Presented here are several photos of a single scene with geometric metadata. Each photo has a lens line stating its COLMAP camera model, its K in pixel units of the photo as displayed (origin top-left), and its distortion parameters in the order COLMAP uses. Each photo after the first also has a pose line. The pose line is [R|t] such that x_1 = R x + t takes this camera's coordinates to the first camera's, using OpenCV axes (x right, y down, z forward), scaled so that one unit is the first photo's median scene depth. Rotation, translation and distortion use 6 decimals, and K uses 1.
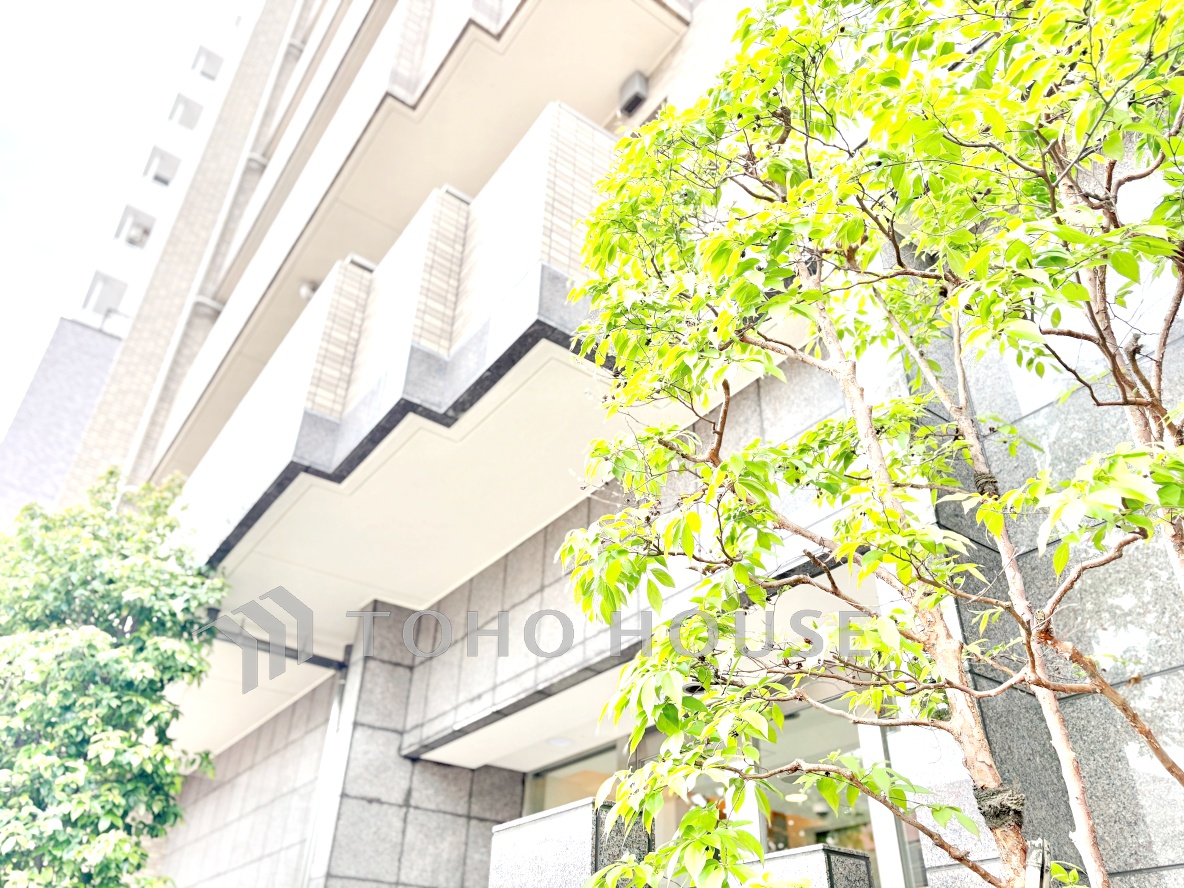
lens RADIAL K [[903.8, 0, 592.0], [0, 903.8, 444.0], [0, 0, 1]] dist [0.011157, -0.004568]
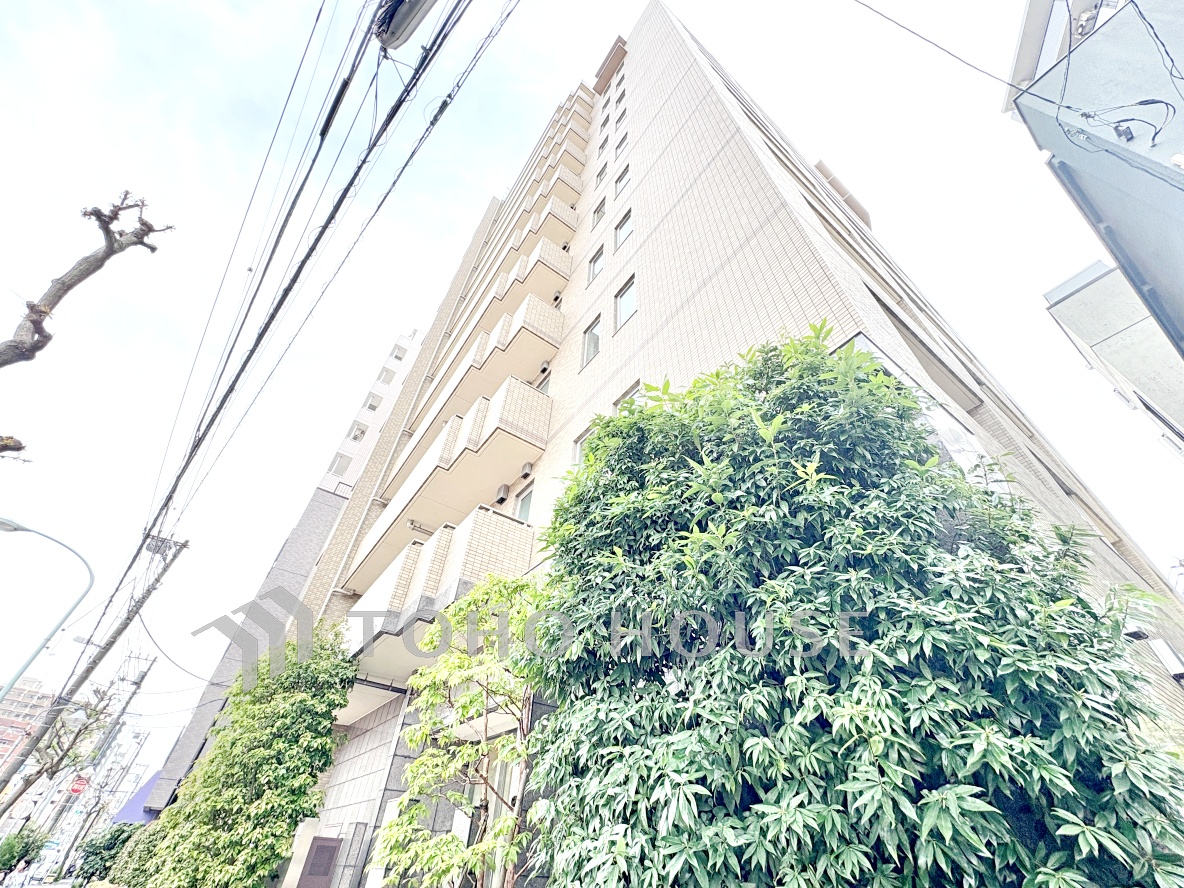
lens RADIAL K [[470.0, 0, 591.1], [0, 470.0, 442.5], [0, 0, 1]] dist [0.000303, 0.000181]
pose [[0.999909, 0.011262, -0.007473, 0.312139], [-0.012227, 0.989346, -0.145066, -0.337469], [0.005759, 0.145144, 0.989394, -0.506843]]
